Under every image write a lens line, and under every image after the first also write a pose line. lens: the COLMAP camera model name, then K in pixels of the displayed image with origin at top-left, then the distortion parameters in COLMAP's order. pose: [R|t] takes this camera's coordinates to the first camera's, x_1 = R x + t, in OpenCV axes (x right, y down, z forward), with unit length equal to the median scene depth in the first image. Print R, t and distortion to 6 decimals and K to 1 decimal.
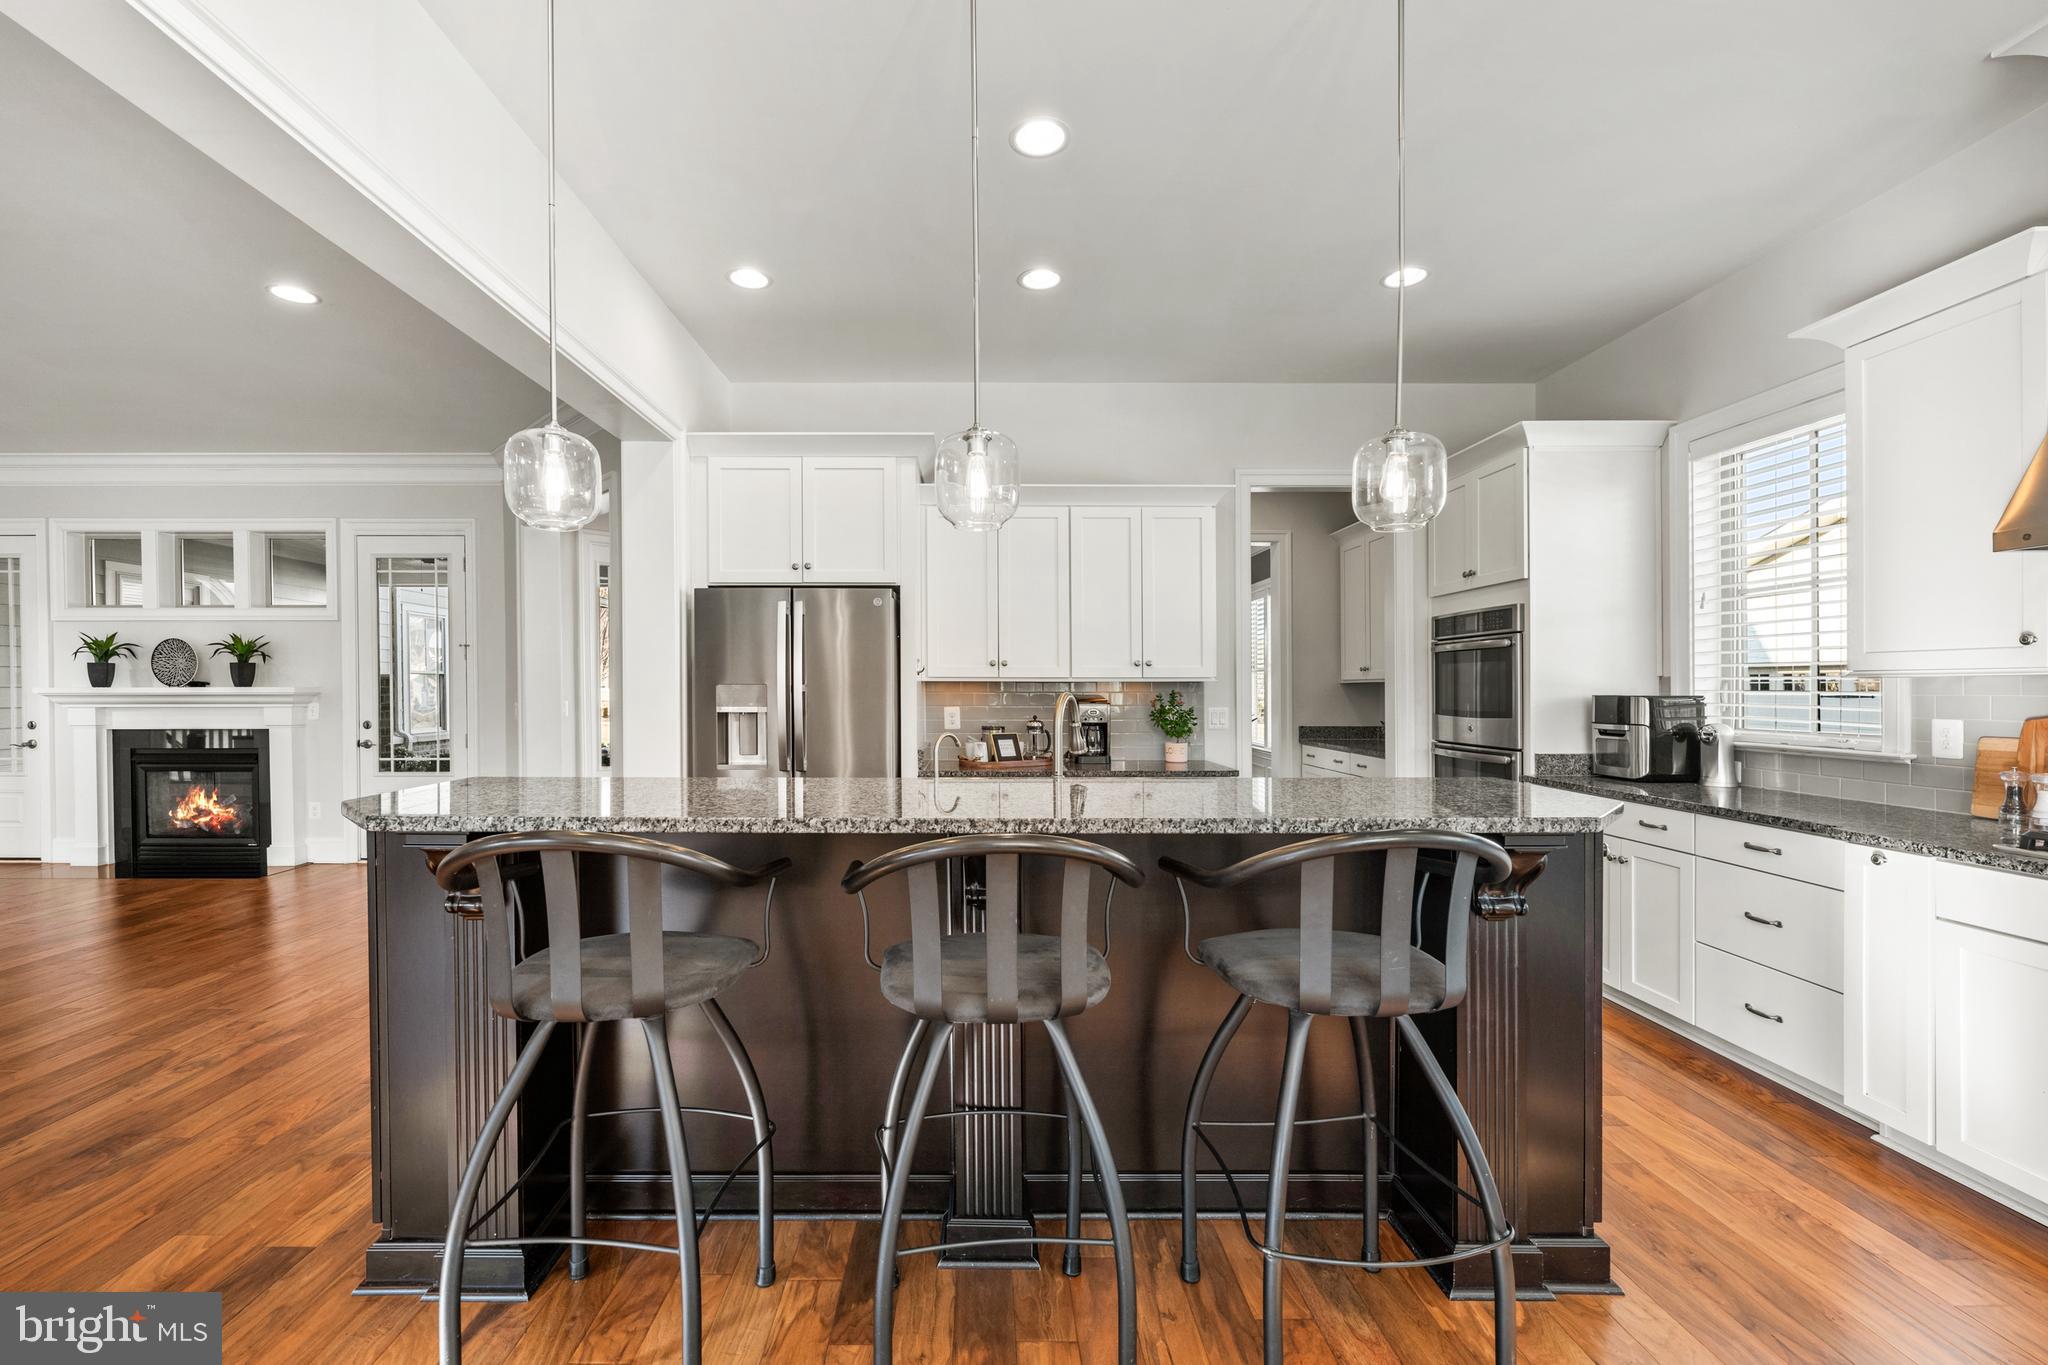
lens RADIAL K [[830.7, 0, 997.7], [0, 830.7, 692.4], [0, 0, 1]] dist [0.002508, -0.001242]
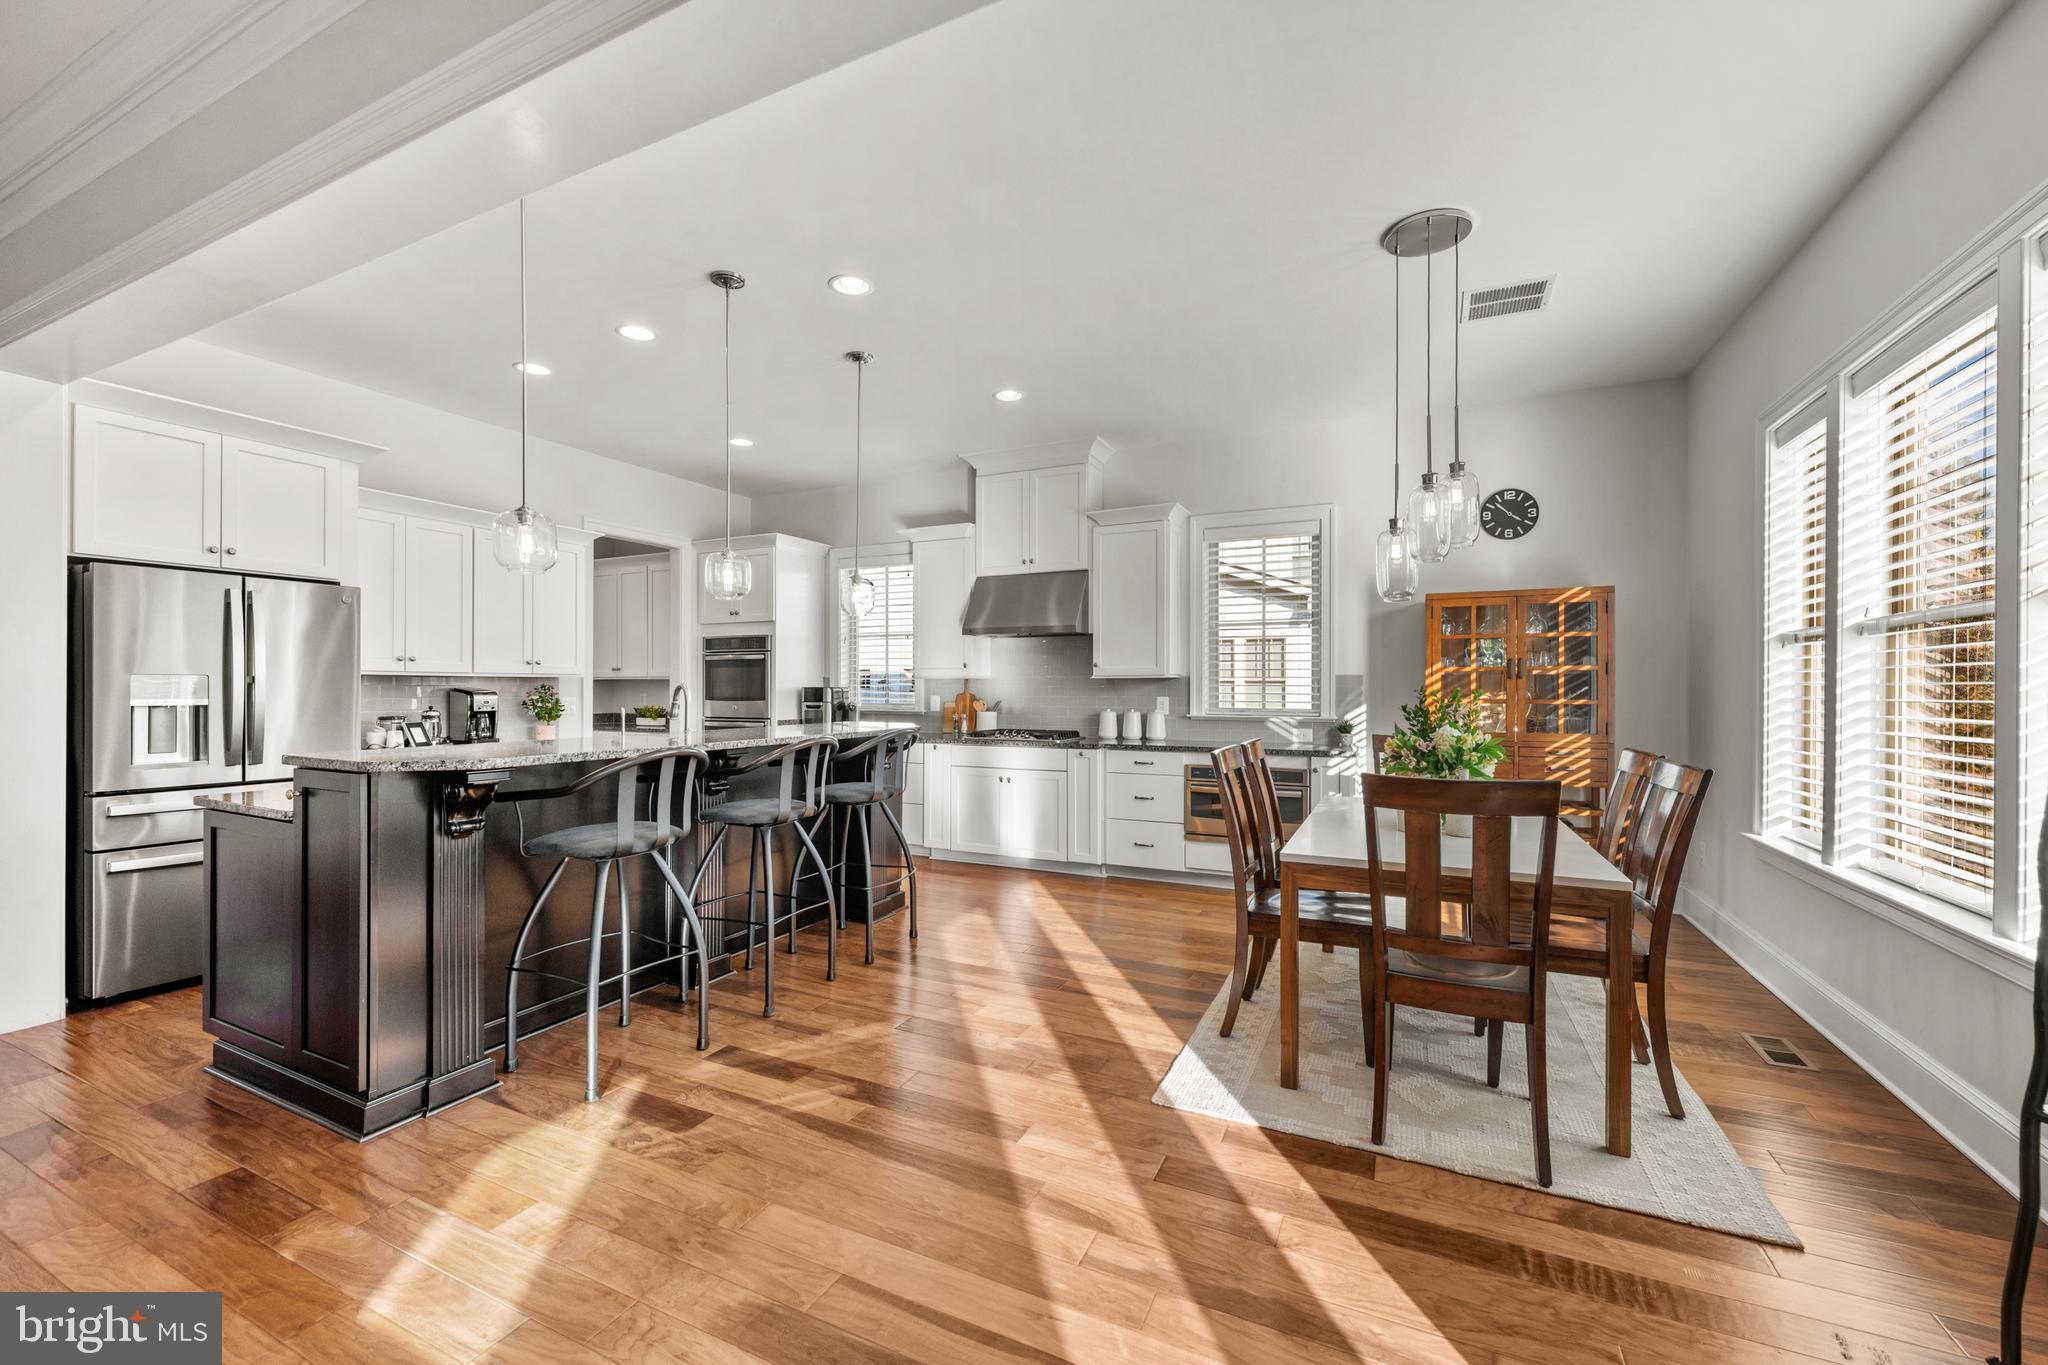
lens RADIAL K [[830.7, 0, 1011.9], [0, 830.7, 689.0], [0, 0, 1]] dist [0.002508, -0.001242]
pose [[0.447882, -0.000142, 0.894093, -0.705789], [0.005726, 0.999980, -0.002709, 0.014588], [-0.894074, 0.006333, 0.447874, -0.234972]]
